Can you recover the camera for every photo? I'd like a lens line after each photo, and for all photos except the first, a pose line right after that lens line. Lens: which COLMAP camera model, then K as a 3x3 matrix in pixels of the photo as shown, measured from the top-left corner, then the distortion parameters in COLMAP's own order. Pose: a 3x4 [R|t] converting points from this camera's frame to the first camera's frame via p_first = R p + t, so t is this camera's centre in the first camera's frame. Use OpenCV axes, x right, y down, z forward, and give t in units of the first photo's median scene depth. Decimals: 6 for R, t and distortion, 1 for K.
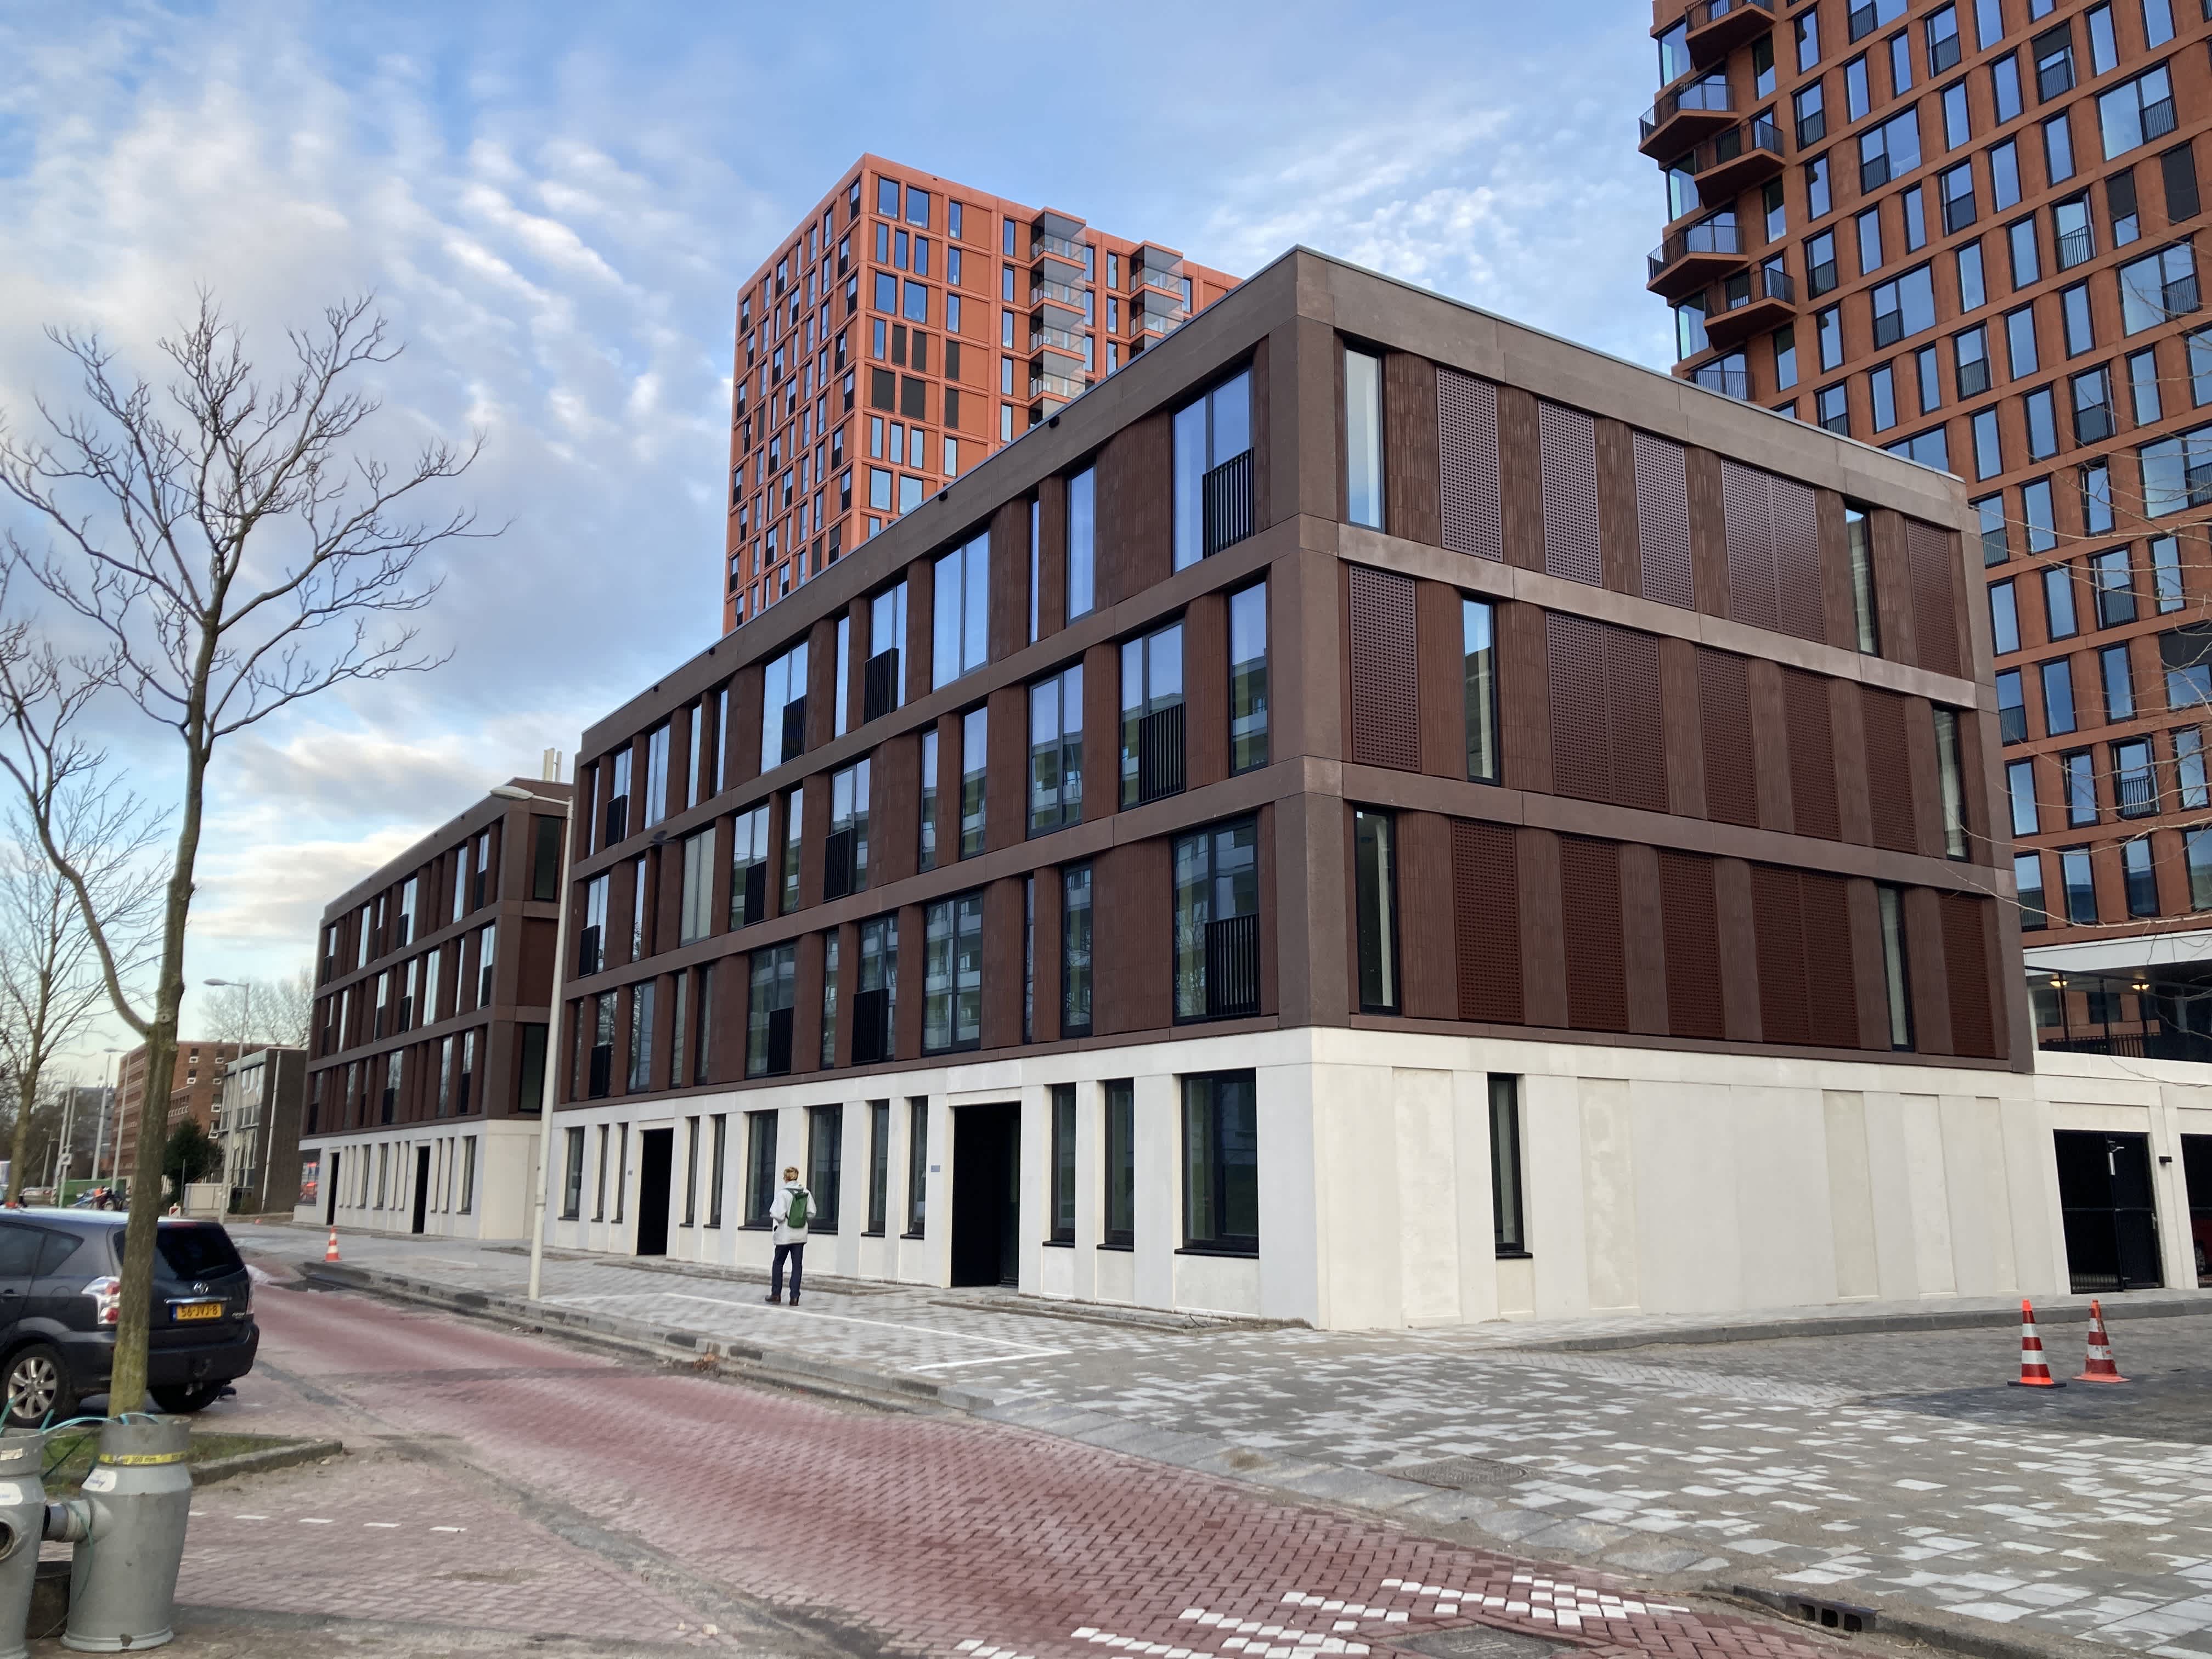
lens RADIAL K [[1739.6, 0, 1112.6], [0, 1739.6, 812.7], [0, 0, 1]] dist [0.039932, -0.071655]
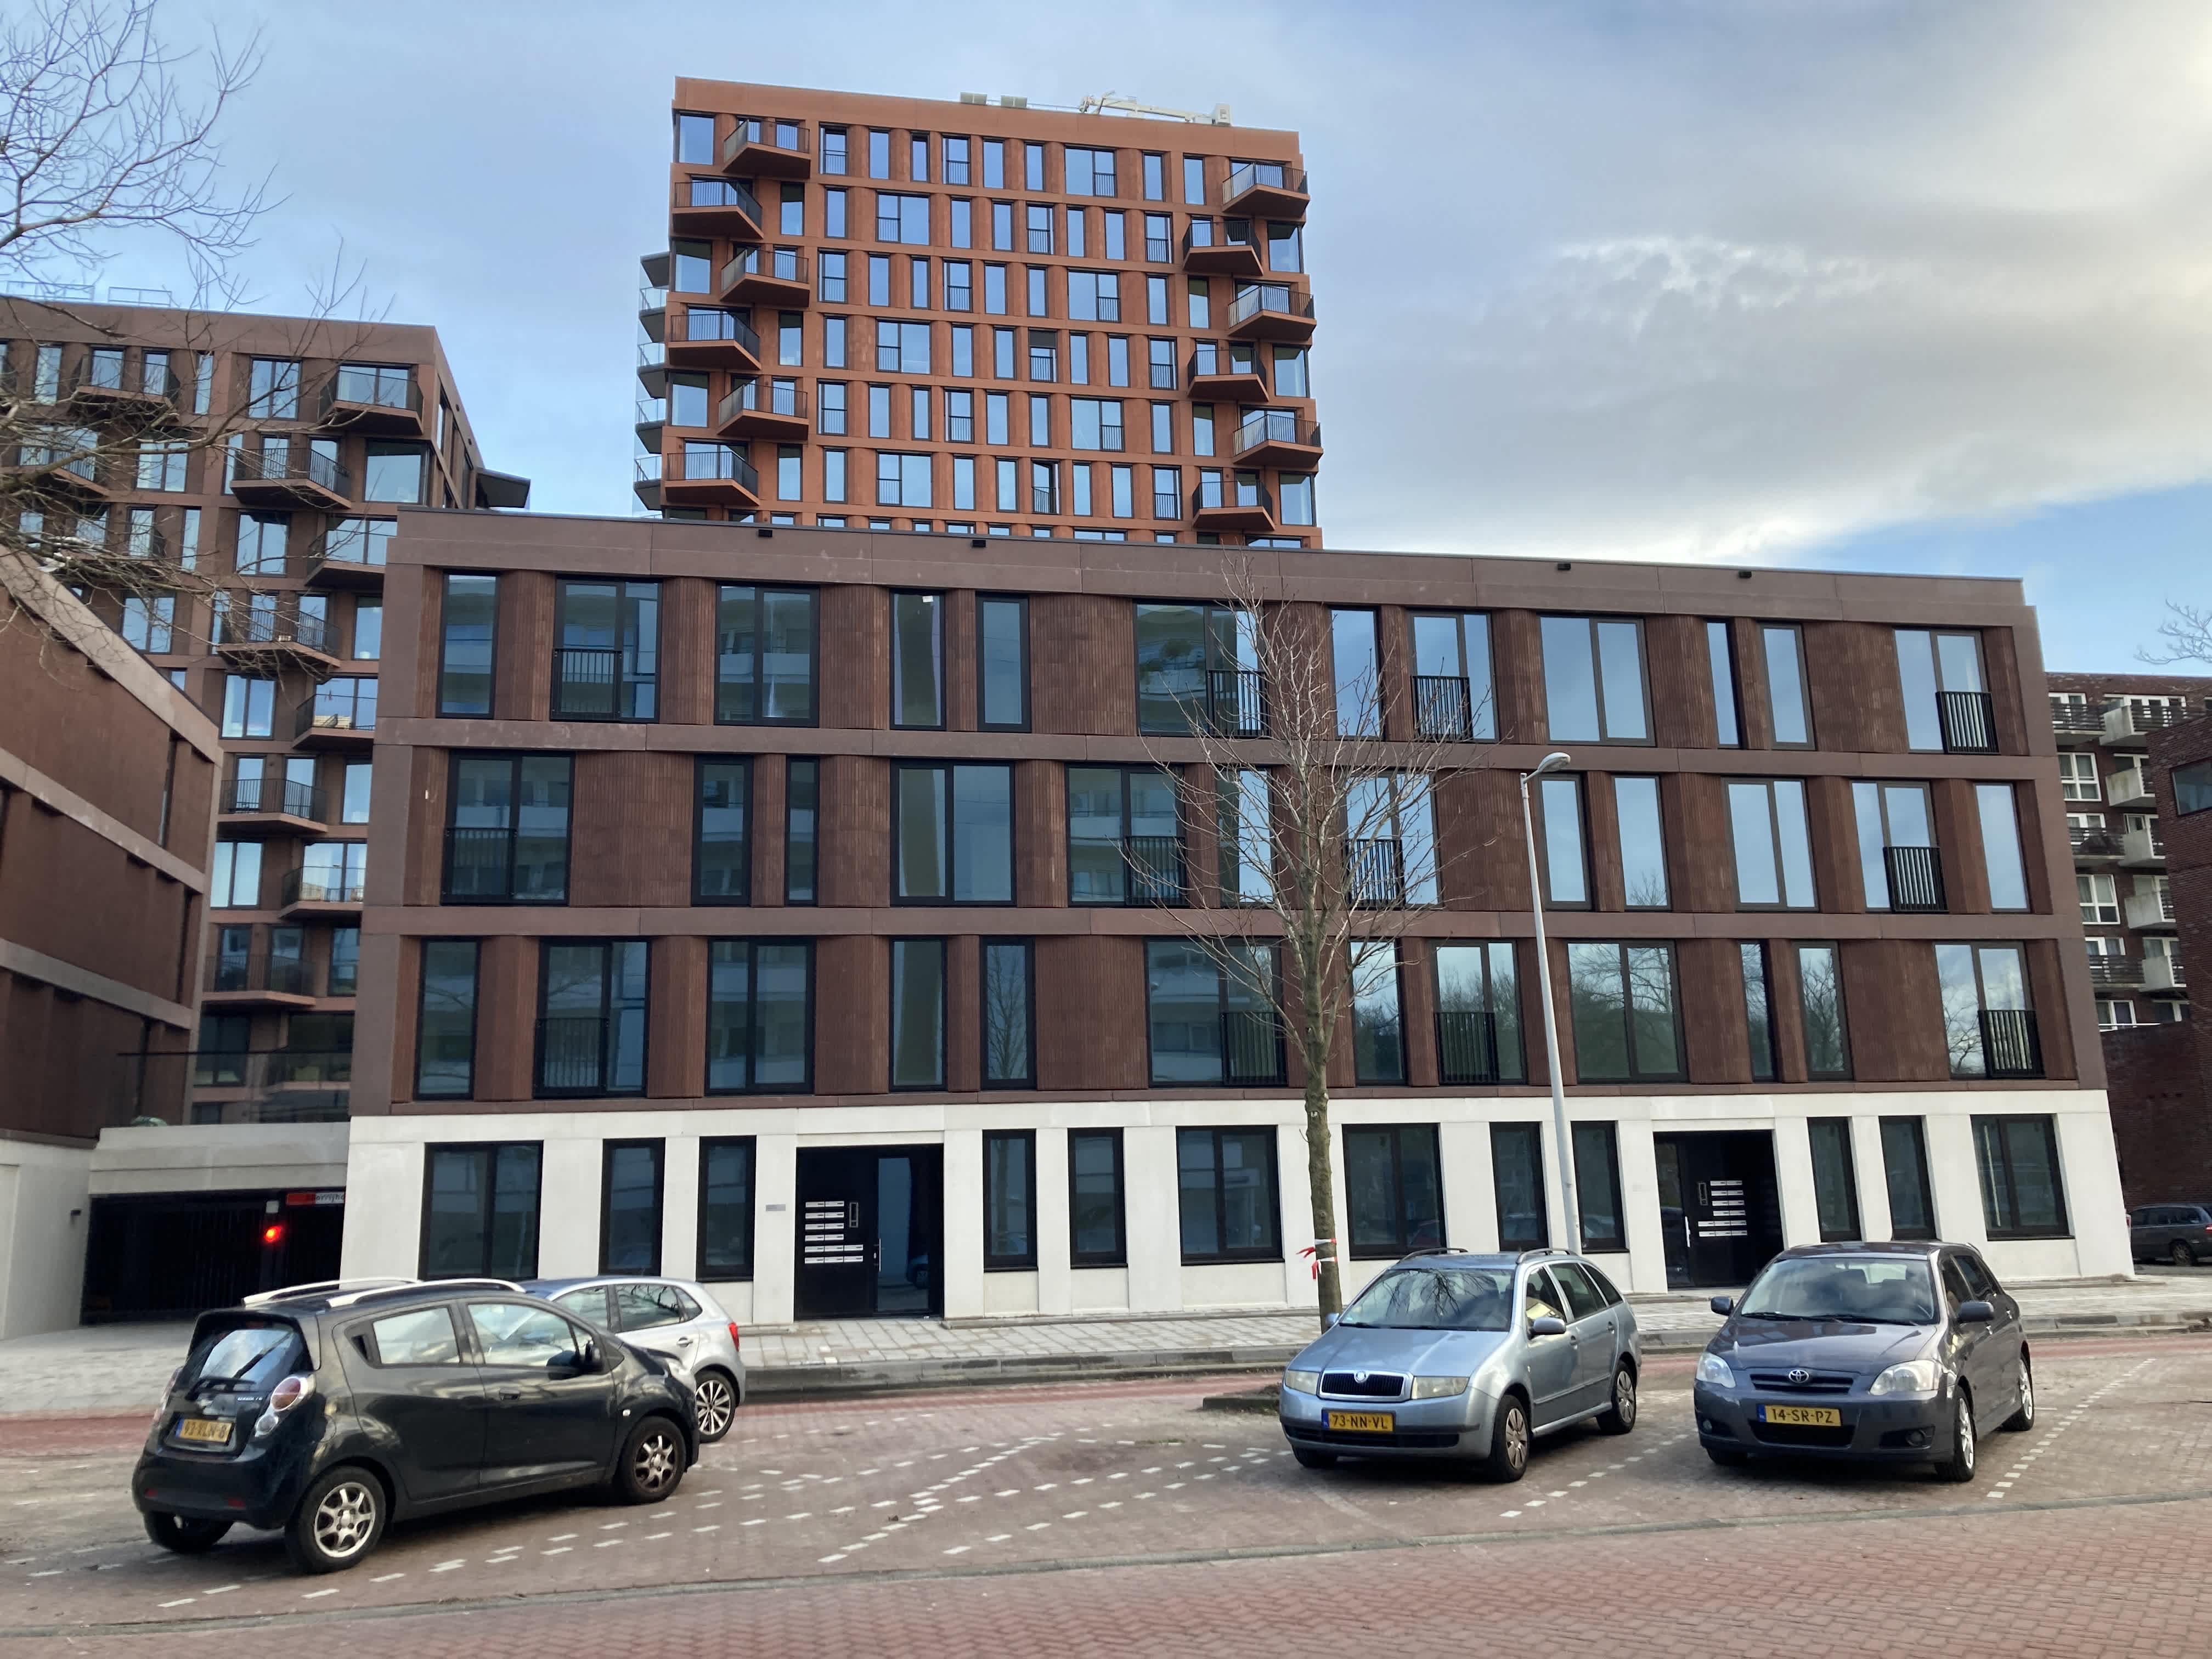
lens RADIAL K [[1739.6, 0, 1112.6], [0, 1739.6, 812.7], [0, 0, 1]] dist [0.039932, -0.071655]
pose [[0.355985, 0.187378, 0.915513, -0.467105], [-0.152963, 0.978161, -0.140722, 0.065077], [-0.921888, -0.089945, 0.376873, 0.342359]]
